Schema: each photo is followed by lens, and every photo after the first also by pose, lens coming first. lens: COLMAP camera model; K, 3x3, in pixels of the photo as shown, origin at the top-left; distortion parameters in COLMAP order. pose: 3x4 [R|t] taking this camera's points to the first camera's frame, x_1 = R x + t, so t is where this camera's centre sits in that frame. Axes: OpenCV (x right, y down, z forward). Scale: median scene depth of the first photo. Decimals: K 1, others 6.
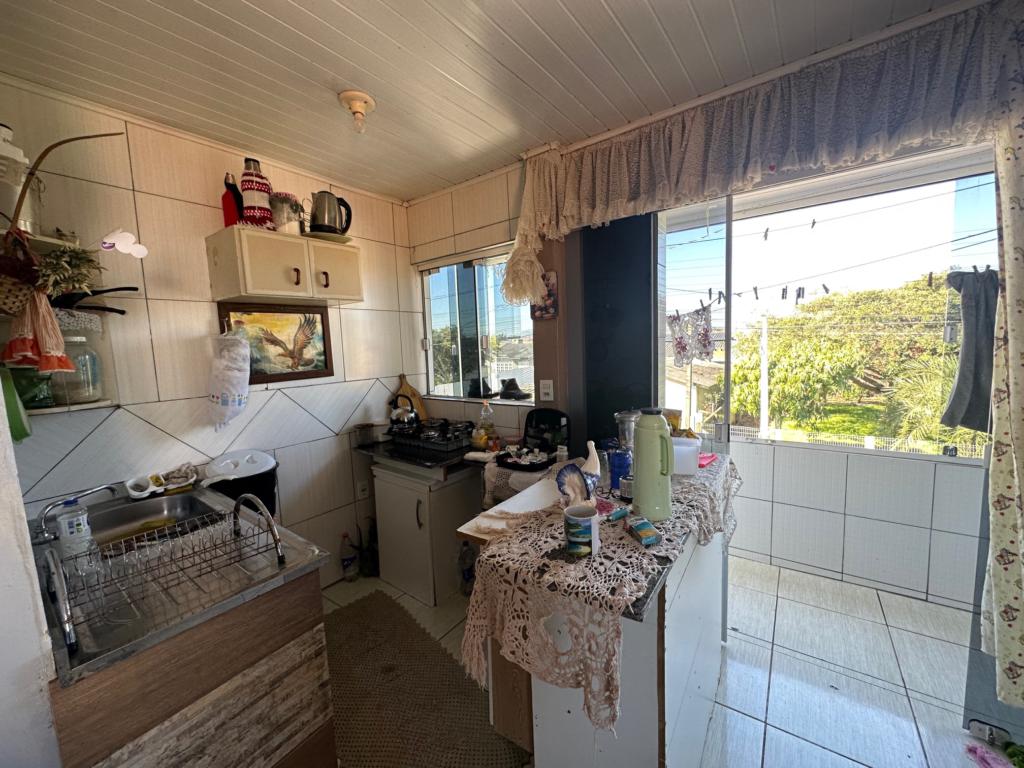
lens RADIAL K [[408.2, 0, 511.3], [0, 408.2, 384.1], [0, 0, 1]] dist [-0.002299, 0.000645]
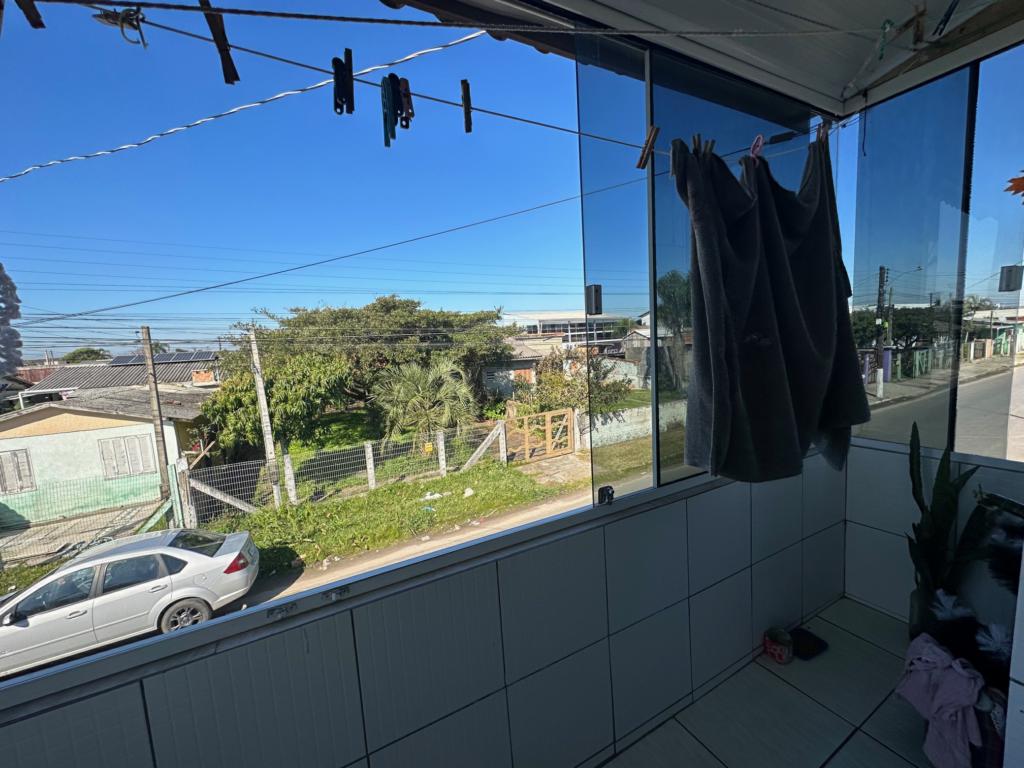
lens RADIAL K [[408.2, 0, 511.3], [0, 408.2, 384.1], [0, 0, 1]] dist [-0.002299, 0.000645]
pose [[0.439105, -0.089138, 0.894003, 0.080296], [0.132631, 0.990595, 0.033625, -0.006443], [-0.888592, 0.103808, 0.446798, 0.137394]]
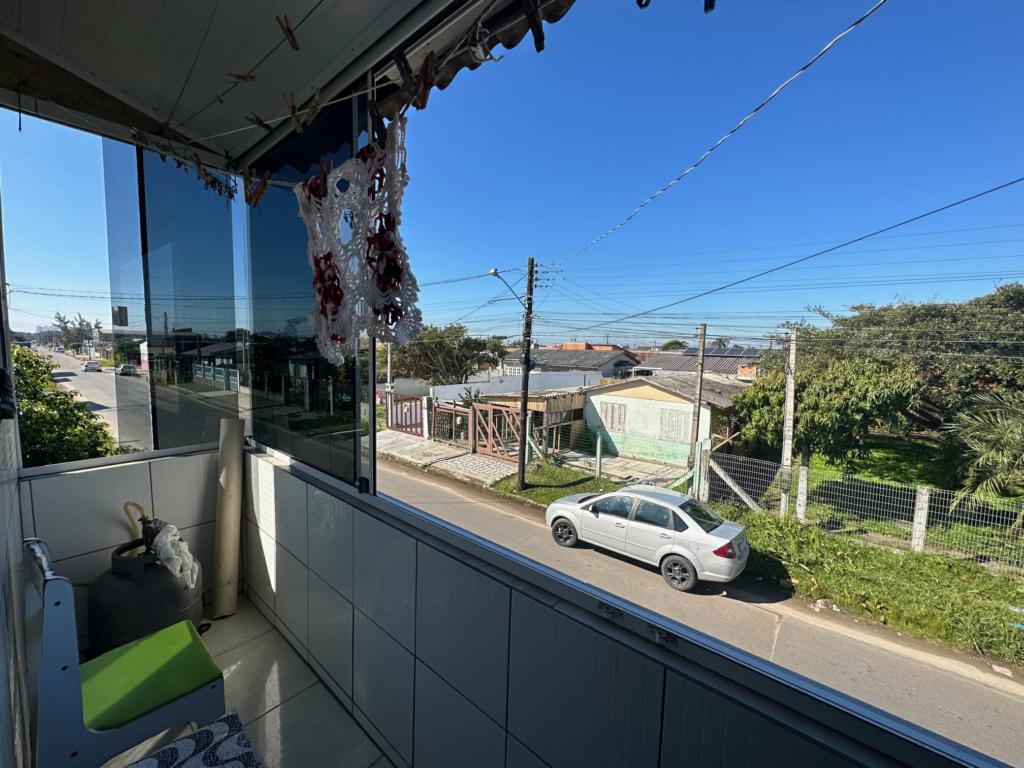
lens RADIAL K [[408.2, 0, 511.3], [0, 408.2, 384.1], [0, 0, 1]] dist [-0.002299, 0.000645]
pose [[0.996015, 0.063406, -0.062719, 0.105918], [-0.064193, 0.997881, -0.010610, -0.006596], [0.061914, 0.014594, 0.997975, 0.138916]]
